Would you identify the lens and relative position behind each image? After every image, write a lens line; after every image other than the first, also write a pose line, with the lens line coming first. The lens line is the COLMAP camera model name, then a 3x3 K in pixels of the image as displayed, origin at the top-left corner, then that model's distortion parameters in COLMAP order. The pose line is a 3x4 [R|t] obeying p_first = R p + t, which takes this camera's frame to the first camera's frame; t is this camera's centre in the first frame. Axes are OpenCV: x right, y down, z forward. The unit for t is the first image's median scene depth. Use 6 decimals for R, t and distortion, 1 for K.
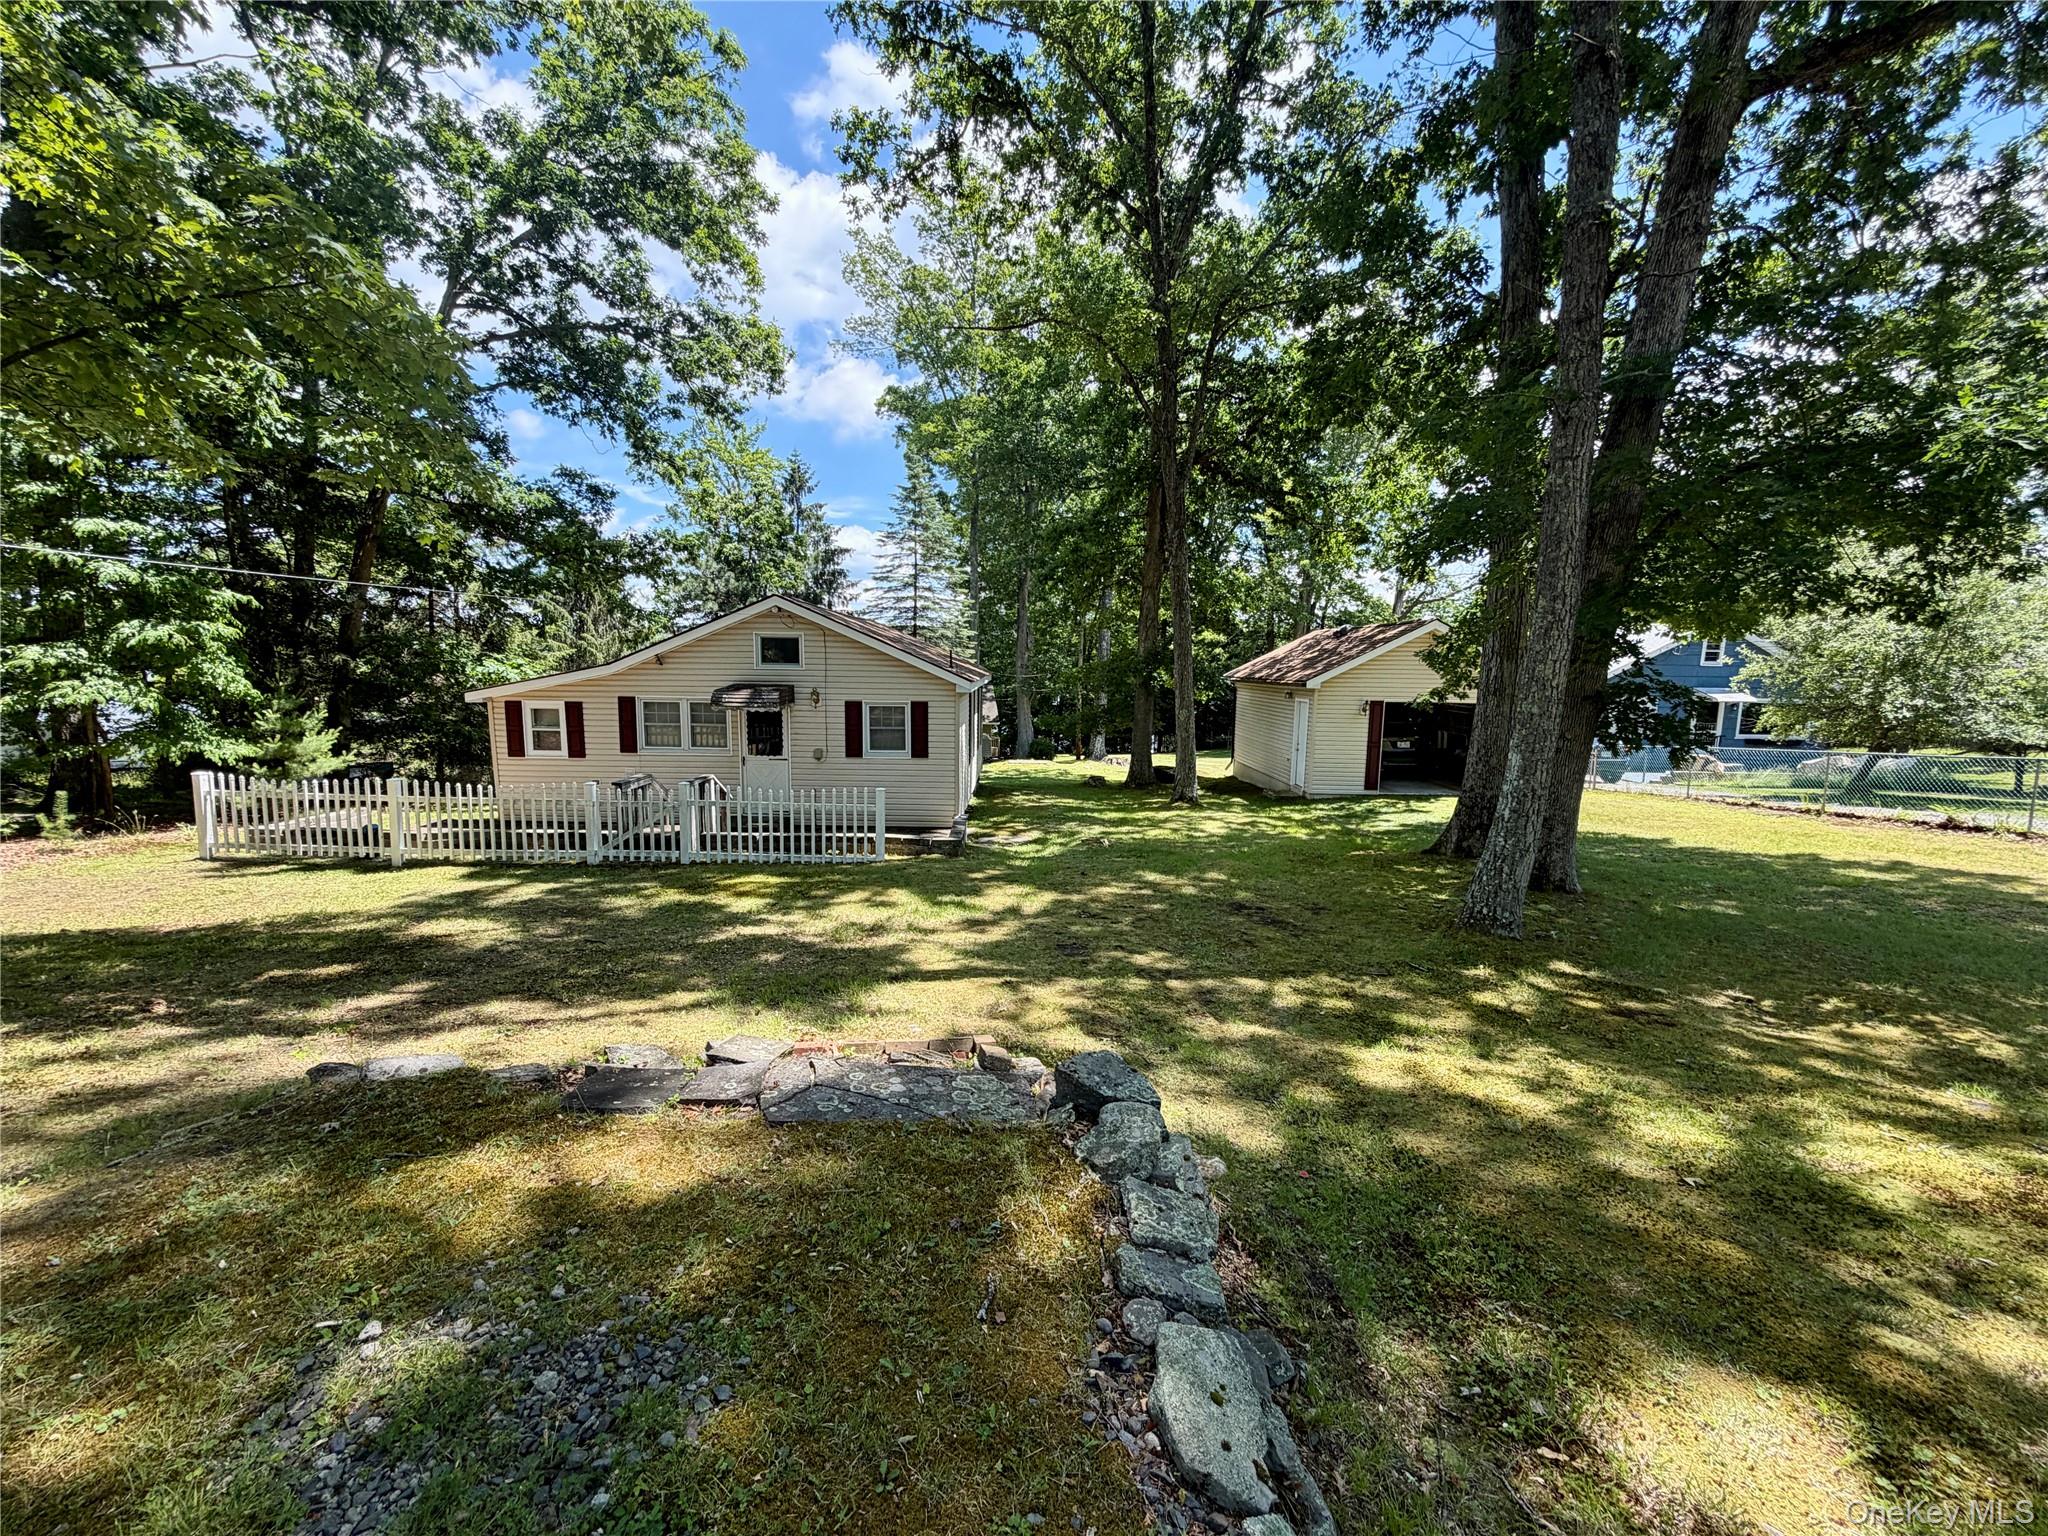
lens RADIAL K [[815.2, 0, 1020.4], [0, 815.2, 764.7], [0, 0, 1]] dist [0.000164, 0.000199]
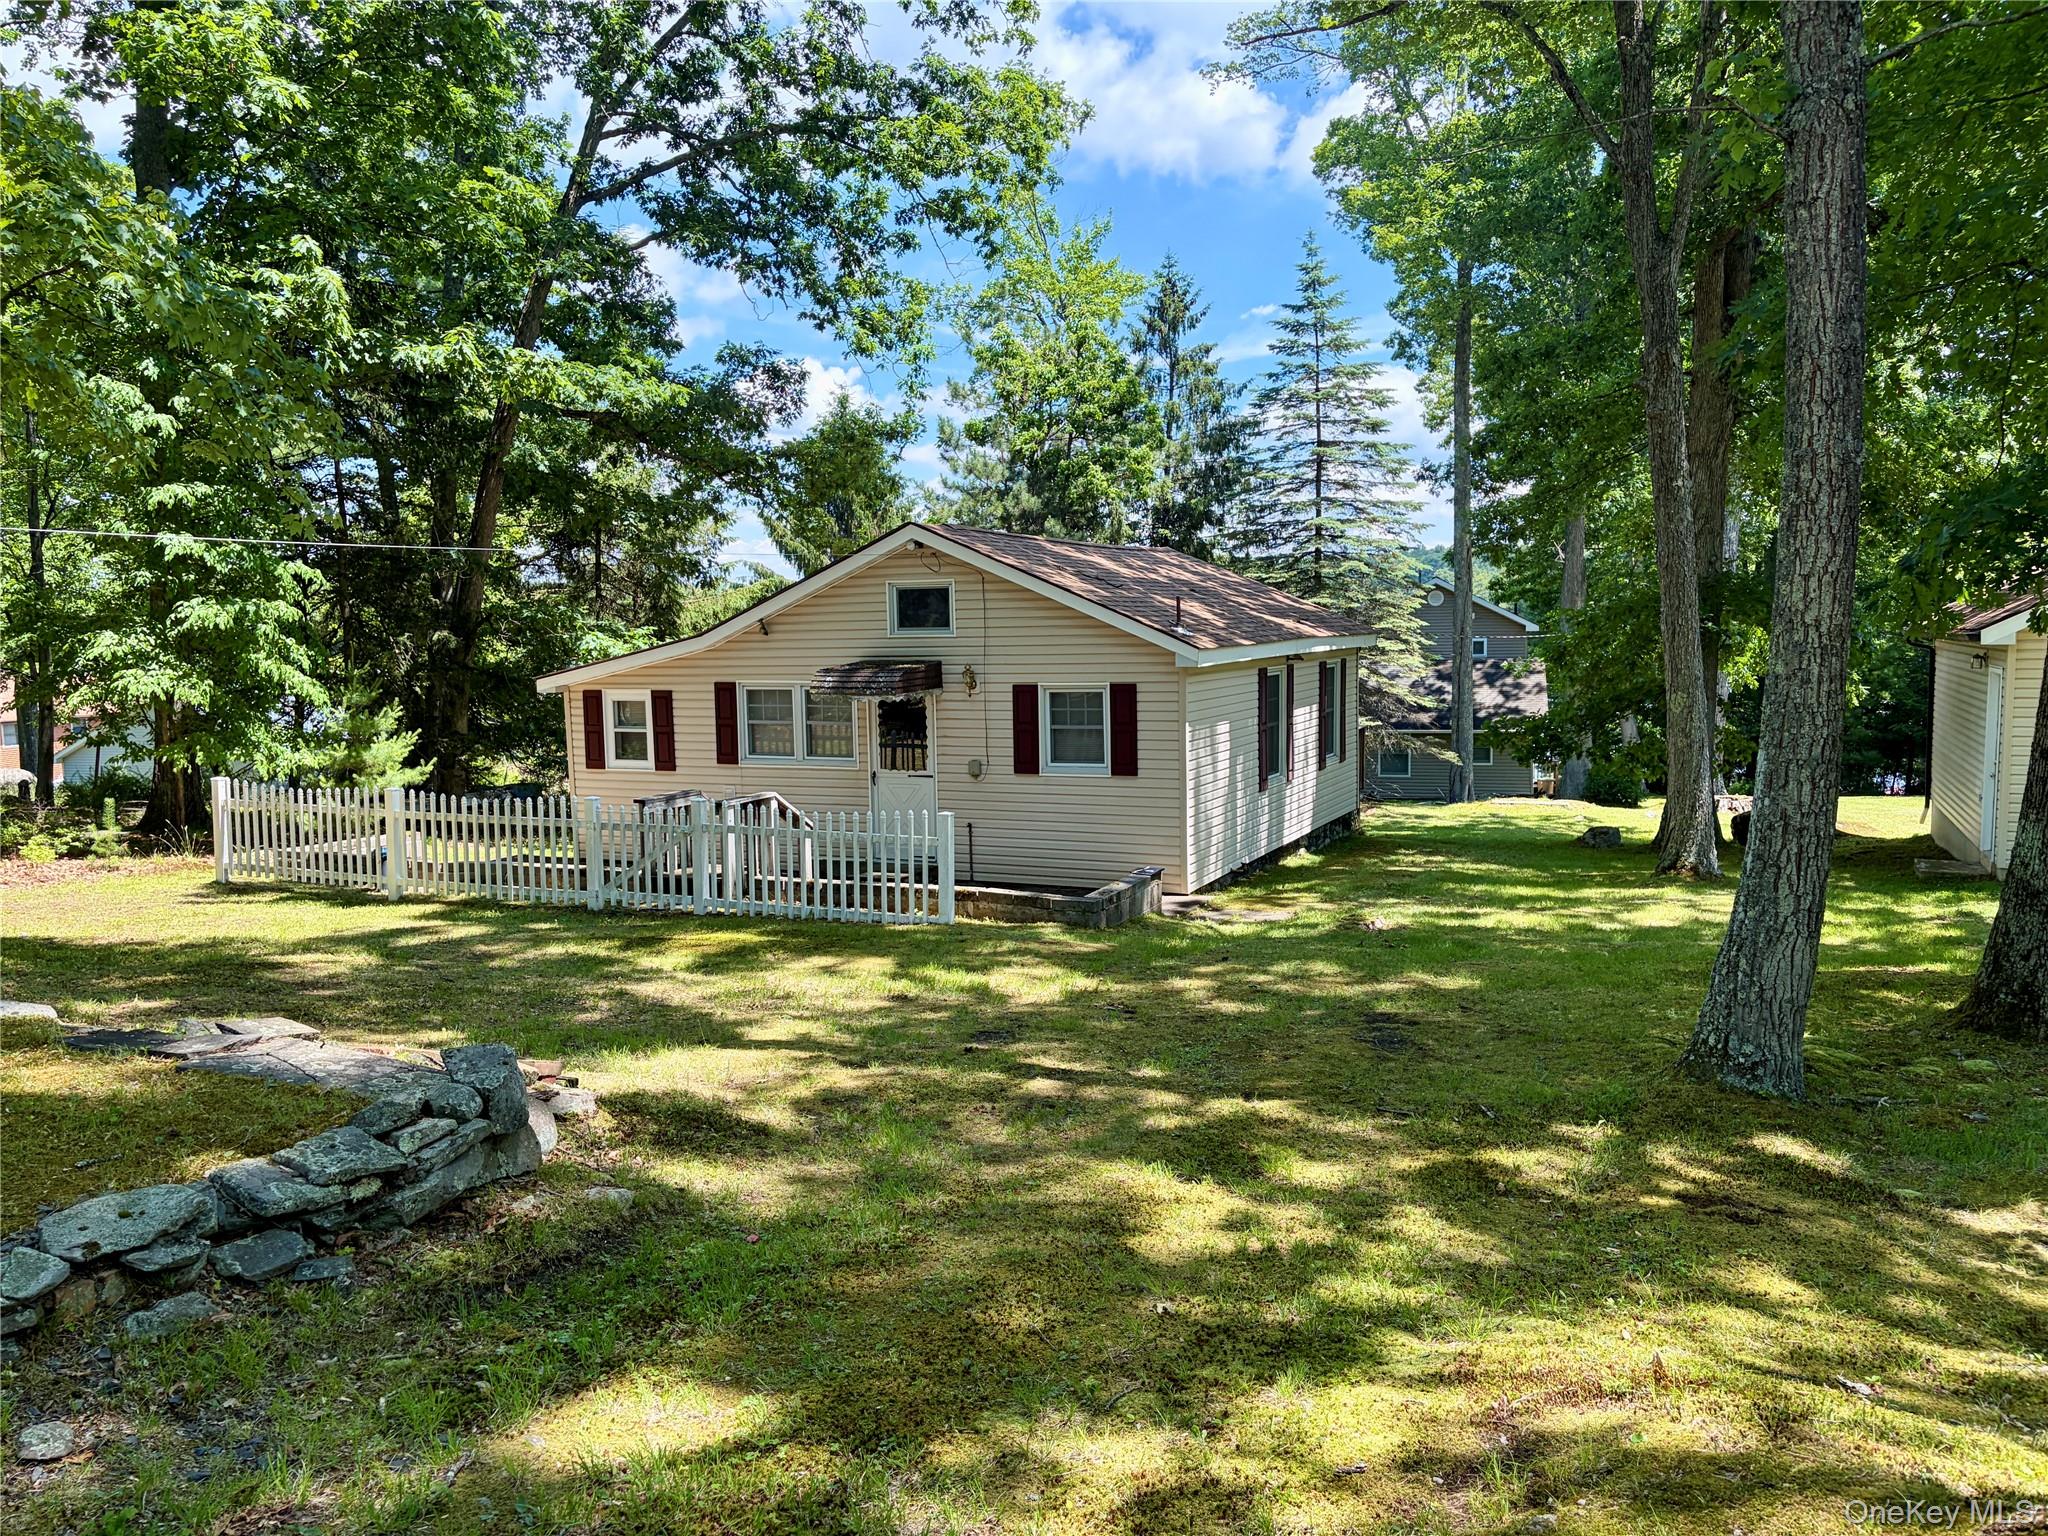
lens RADIAL K [[1539.8, 0, 1024.1], [0, 1539.8, 761.3], [0, 0, 1]] dist [0.052270, -0.051702]
pose [[0.908083, 0.006106, -0.418746, 0.286024], [-0.020879, 0.999310, -0.030705, 0.016963], [0.418269, 0.036625, 0.907584, -0.068137]]
